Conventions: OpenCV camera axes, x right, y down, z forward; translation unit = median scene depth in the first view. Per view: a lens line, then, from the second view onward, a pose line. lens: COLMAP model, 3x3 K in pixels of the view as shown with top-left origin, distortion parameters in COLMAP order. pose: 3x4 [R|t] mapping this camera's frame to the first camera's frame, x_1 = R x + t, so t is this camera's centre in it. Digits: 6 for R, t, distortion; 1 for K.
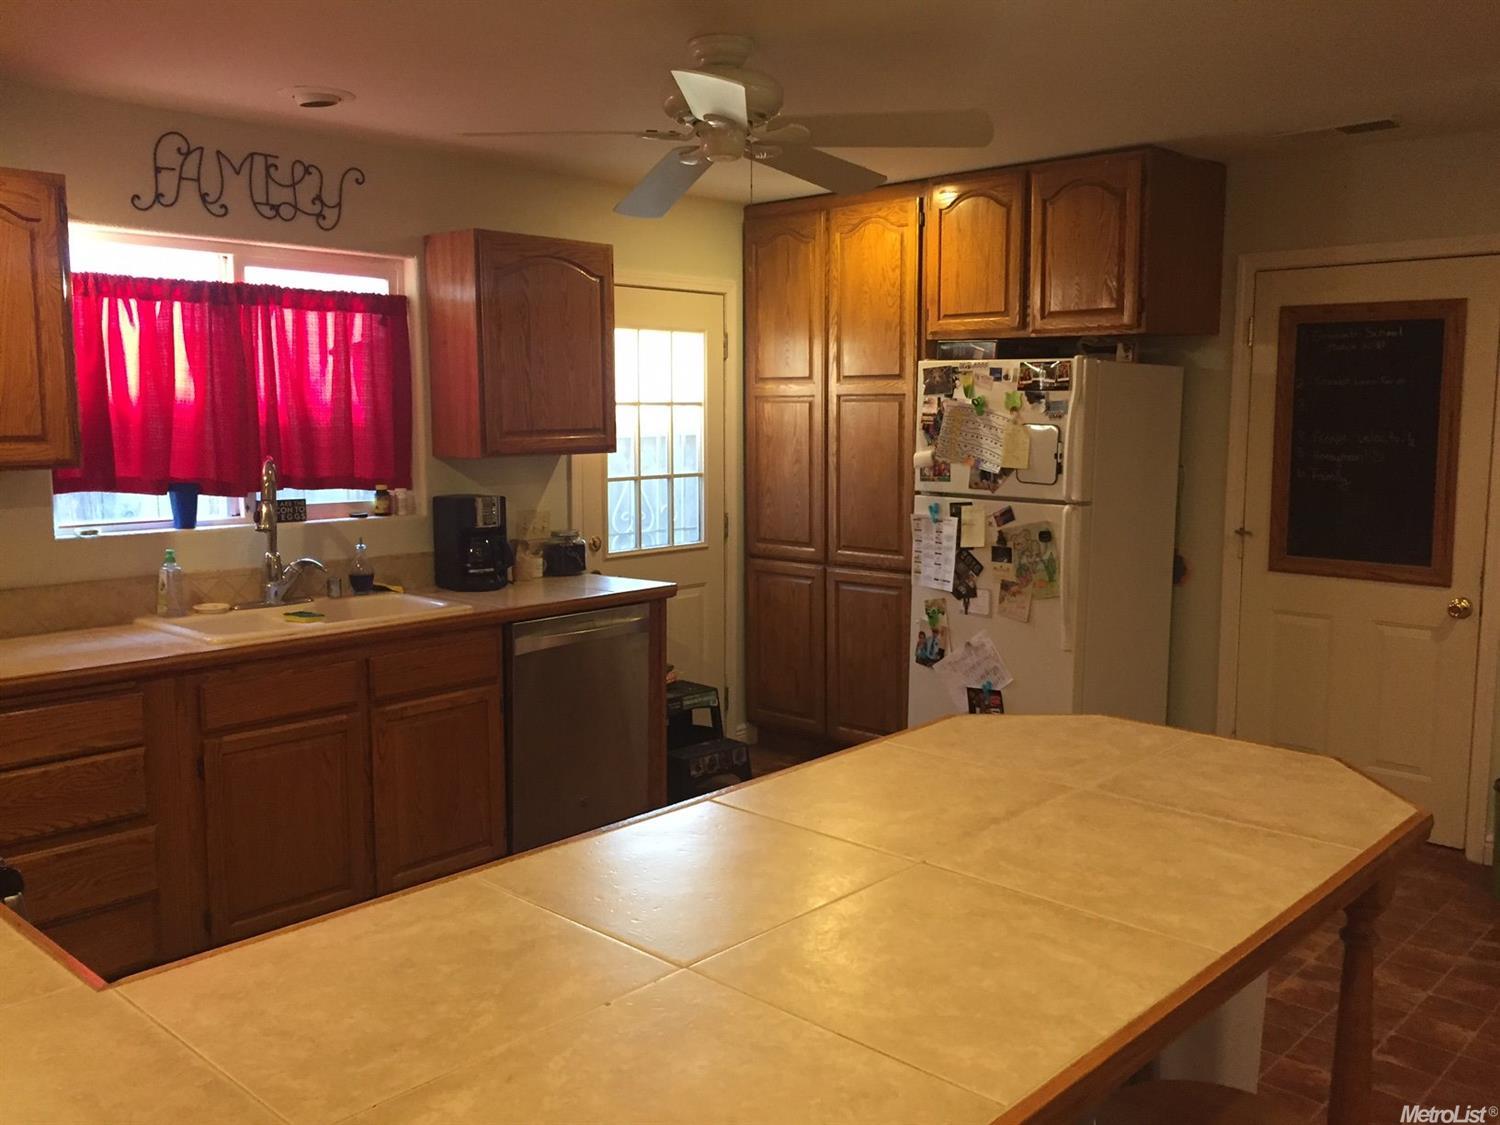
lens RADIAL K [[1283.7, 0, 756.5], [0, 1283.7, 564.0], [0, 0, 1]] dist [-0.000689, 0.003453]
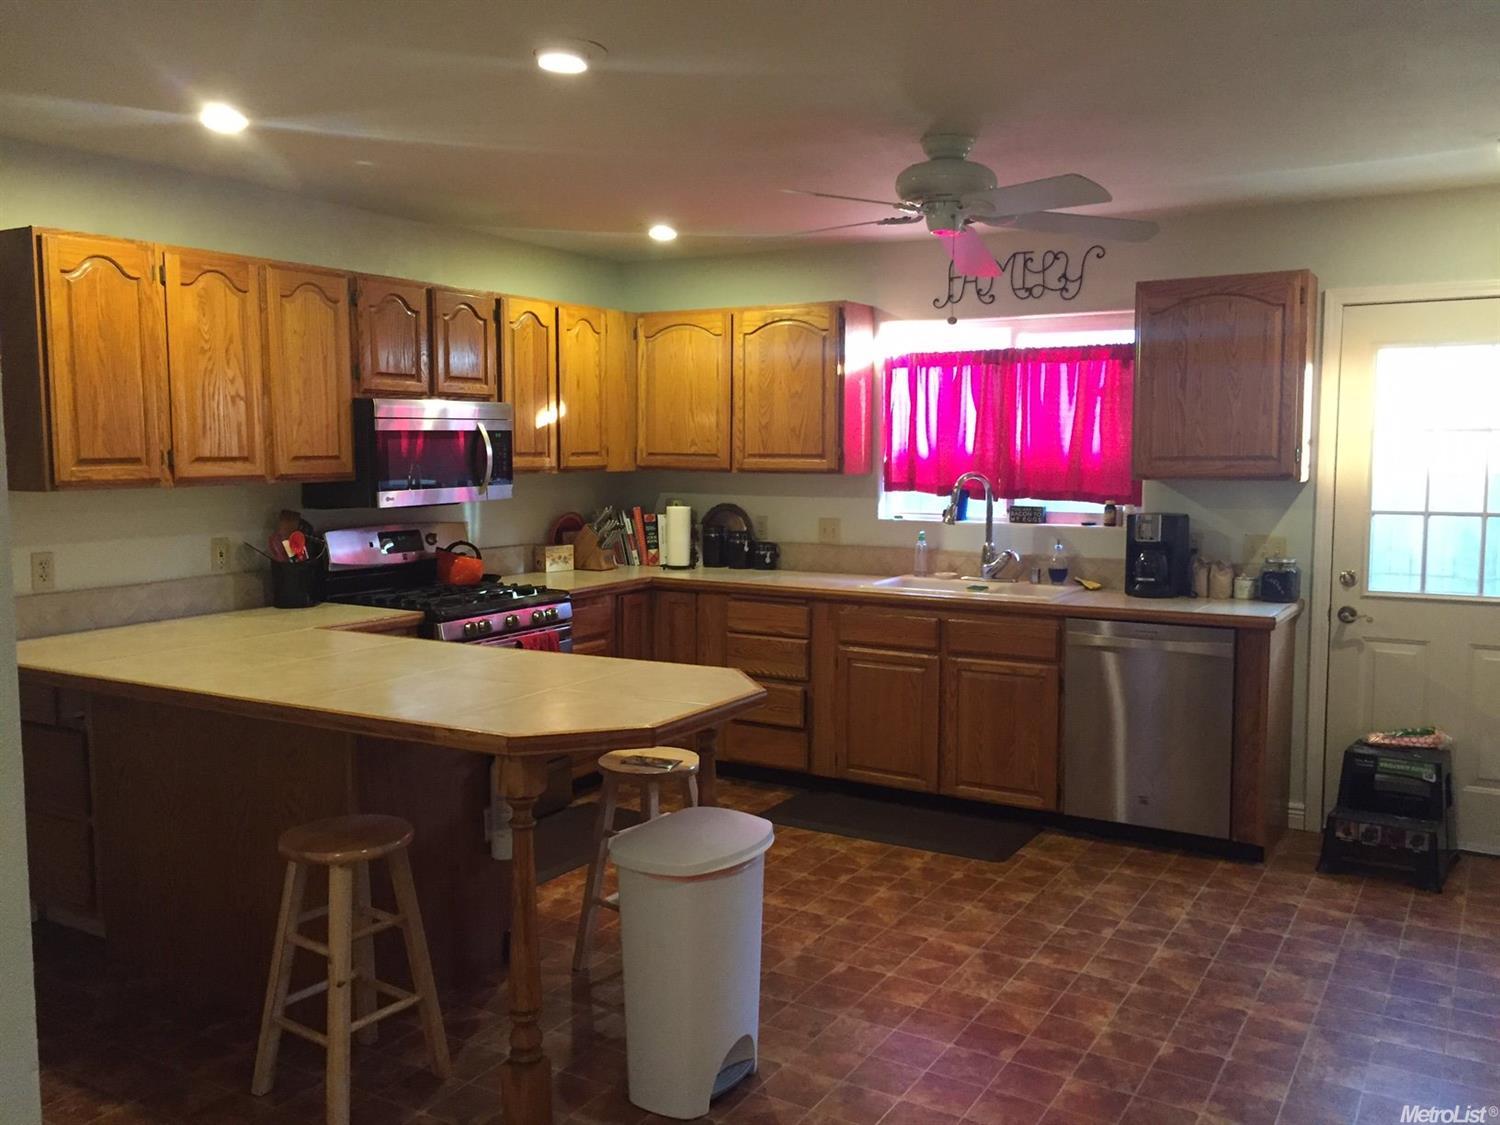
lens RADIAL K [[1283.7, 0, 755.3], [0, 1283.7, 560.5], [0, 0, 1]] dist [-0.000689, 0.003453]
pose [[0.174793, 0.086135, -0.980830, 0.909335], [-0.117608, 0.990861, 0.066057, -0.049658], [0.977556, 0.103807, 0.183326, 0.491428]]
